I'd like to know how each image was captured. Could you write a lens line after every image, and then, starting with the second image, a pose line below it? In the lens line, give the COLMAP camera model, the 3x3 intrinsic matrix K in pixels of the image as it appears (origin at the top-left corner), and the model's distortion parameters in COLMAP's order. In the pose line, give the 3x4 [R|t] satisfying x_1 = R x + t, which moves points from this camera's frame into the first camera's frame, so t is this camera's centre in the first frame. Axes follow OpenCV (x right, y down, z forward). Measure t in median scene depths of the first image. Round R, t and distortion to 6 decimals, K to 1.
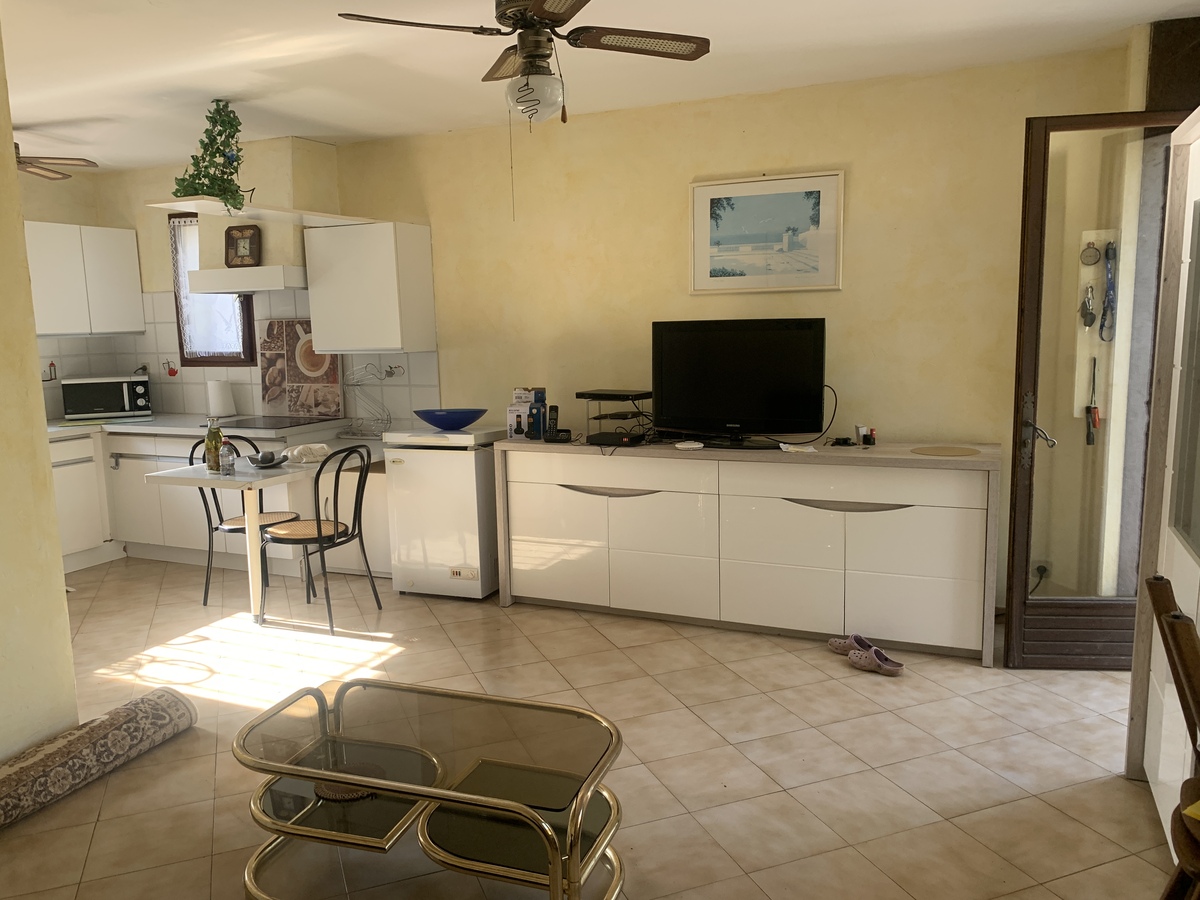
lens RADIAL K [[921.8, 0, 598.2], [0, 921.8, 452.7], [0, 0, 1]] dist [-0.004540, -0.000370]
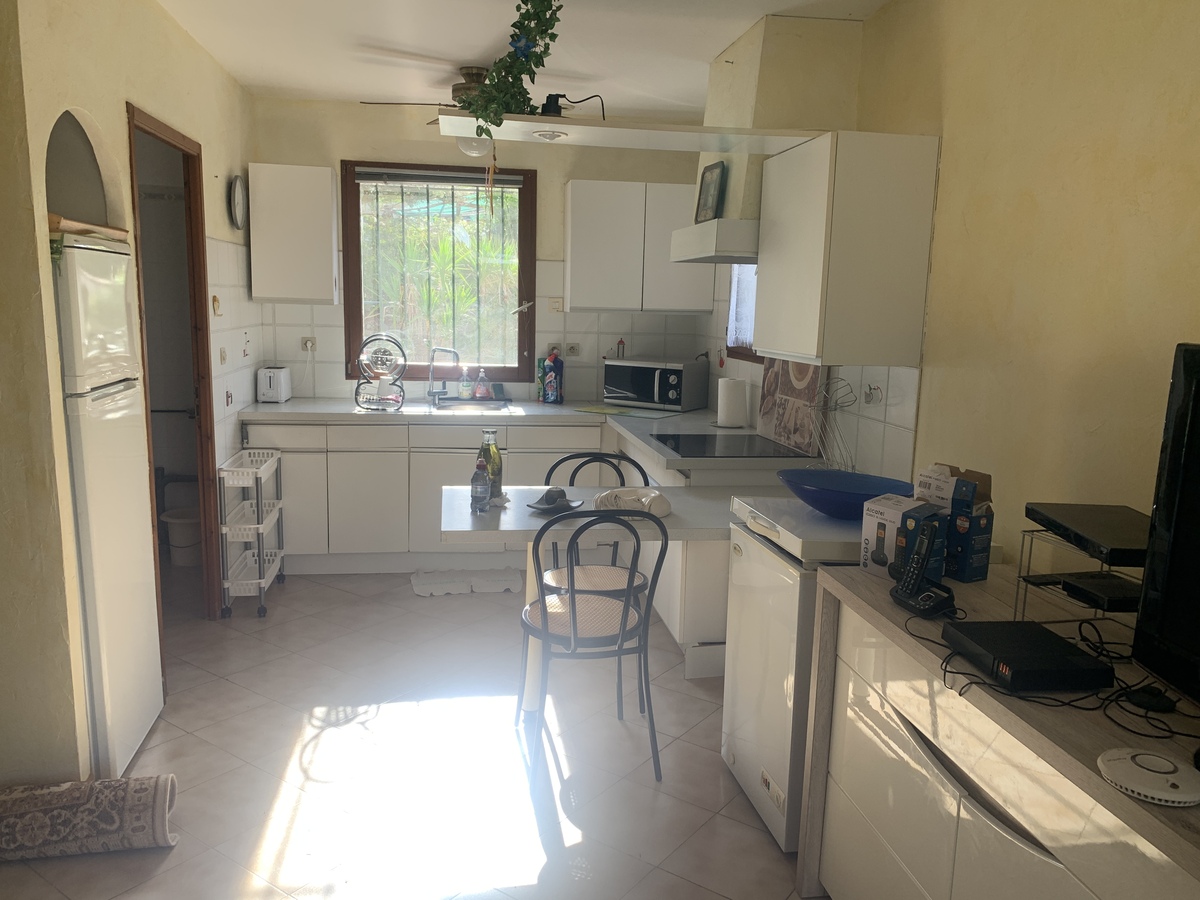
lens RADIAL K [[921.8, 0, 599.0], [0, 921.8, 442.6], [0, 0, 1]] dist [-0.004540, -0.000370]
pose [[0.527260, 0.162795, -0.833963, 0.198492], [-0.157488, 0.983193, 0.092356, -0.093547], [0.834982, 0.082644, 0.544037, 0.590733]]
